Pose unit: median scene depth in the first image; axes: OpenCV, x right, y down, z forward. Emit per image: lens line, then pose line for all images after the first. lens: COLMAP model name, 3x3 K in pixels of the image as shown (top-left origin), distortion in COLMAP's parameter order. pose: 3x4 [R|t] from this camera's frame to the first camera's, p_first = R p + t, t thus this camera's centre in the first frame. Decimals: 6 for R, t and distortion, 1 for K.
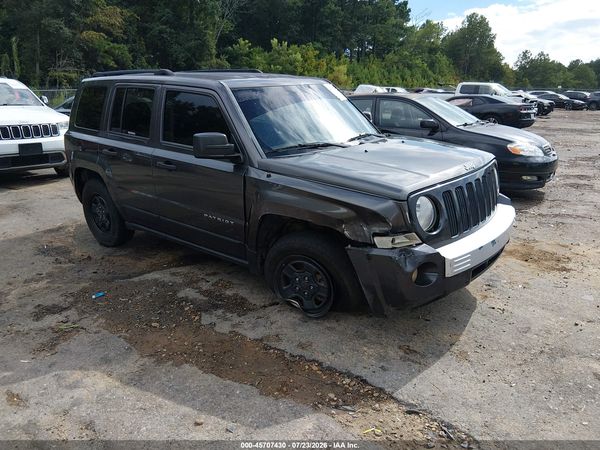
lens RADIAL K [[457.4, 0, 297.3], [0, 457.4, 219.7], [0, 0, 1]] dist [0.037155, -0.082322]
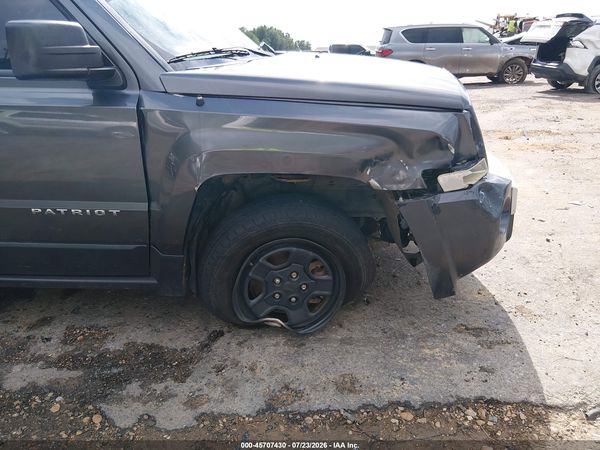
lens RADIAL K [[457.4, 0, 304.9], [0, 457.4, 230.5], [0, 0, 1]] dist [0.037155, -0.082322]
pose [[0.796510, -0.227459, 0.560210, -0.231956], [0.180046, 0.973735, 0.139369, -0.005743], [-0.577196, -0.010145, 0.816542, 0.417862]]
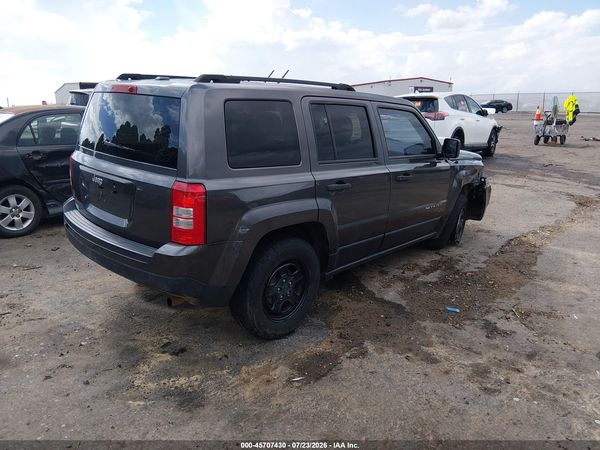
lens RADIAL K [[457.4, 0, 299.0], [0, 457.4, 225.6], [0, 0, 1]] dist [0.037155, -0.082322]
pose [[0.050851, -0.248892, 0.967195, -1.331909], [0.252359, 0.940223, 0.228683, -0.314847], [-0.966297, 0.232452, 0.110621, 1.130020]]
